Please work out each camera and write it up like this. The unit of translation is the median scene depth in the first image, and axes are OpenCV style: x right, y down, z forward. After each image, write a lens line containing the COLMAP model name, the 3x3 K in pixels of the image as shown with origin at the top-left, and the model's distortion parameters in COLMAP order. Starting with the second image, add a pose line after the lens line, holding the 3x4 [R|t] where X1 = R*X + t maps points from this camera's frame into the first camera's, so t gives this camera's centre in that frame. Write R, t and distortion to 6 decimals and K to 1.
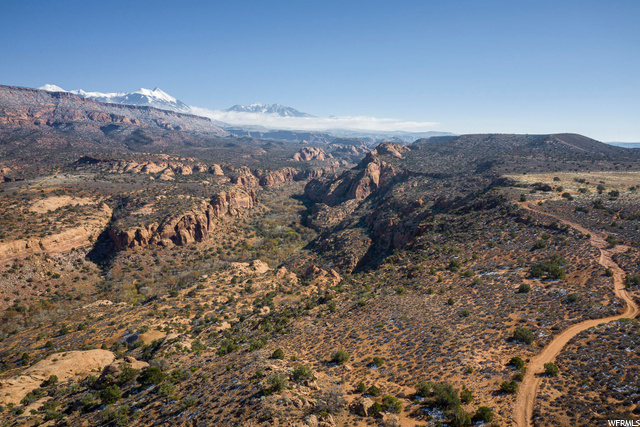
lens RADIAL K [[528.3, 0, 329.2], [0, 528.3, 211.8], [0, 0, 1]] dist [-0.002632, 0.006408]
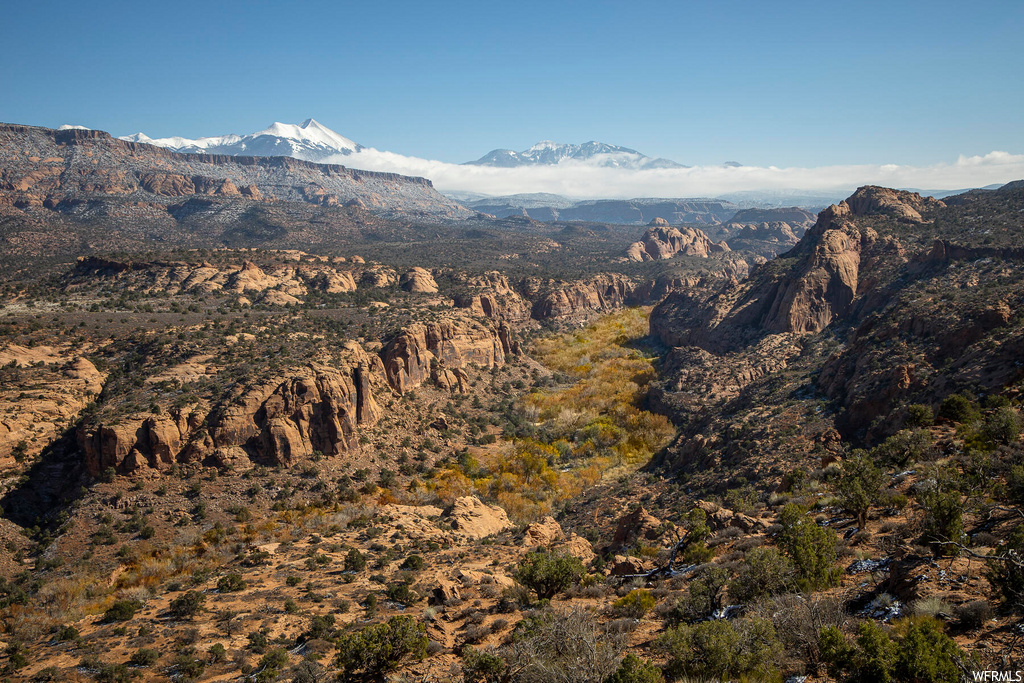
lens RADIAL K [[1296.6, 0, 513.3], [0, 1296.6, 328.0], [0, 0, 1]] dist [0.127485, 0.056404]
pose [[0.985944, -0.035970, -0.163158, 0.013121], [0.026558, 0.997874, -0.059508, 0.025039], [0.164952, 0.054338, 0.984804, 0.157198]]
